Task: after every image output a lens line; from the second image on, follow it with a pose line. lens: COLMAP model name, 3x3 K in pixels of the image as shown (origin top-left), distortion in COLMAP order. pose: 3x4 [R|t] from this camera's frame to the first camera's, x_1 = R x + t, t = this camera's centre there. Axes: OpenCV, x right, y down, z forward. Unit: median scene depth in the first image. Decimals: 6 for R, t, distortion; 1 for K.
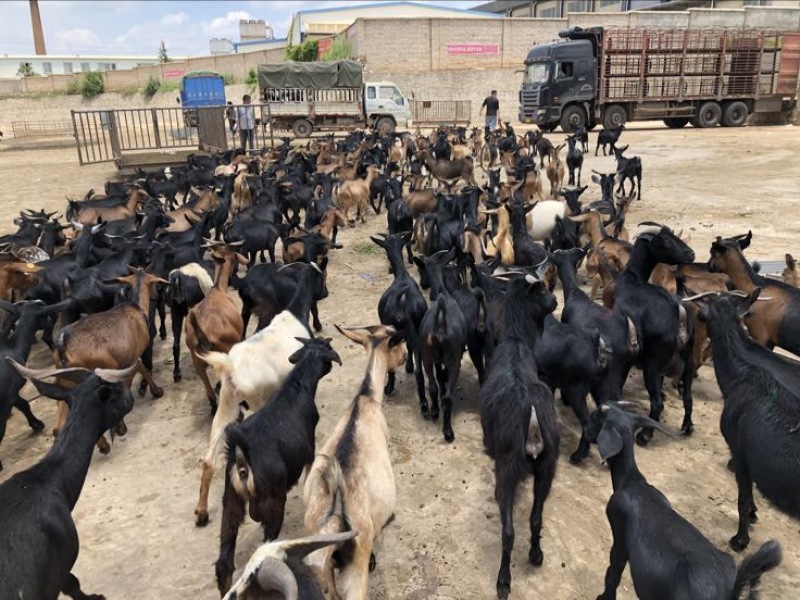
lens RADIAL K [[646.2, 0, 400.0], [0, 646.2, 300.0], [0, 0, 1]] dist [-0.011337, 0.013397]
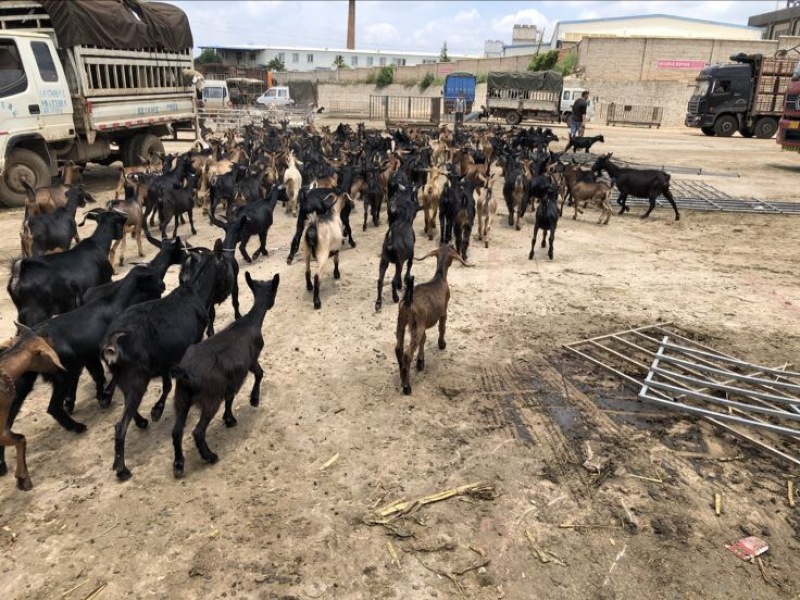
lens RADIAL K [[646.2, 0, 400.0], [0, 646.2, 300.0], [0, 0, 1]] dist [-0.011337, 0.013397]
pose [[0.918045, 0.172059, -0.357197, 0.138679], [-0.170709, 0.984679, 0.035568, 0.084858], [0.357844, 0.028323, 0.933352, -0.282833]]
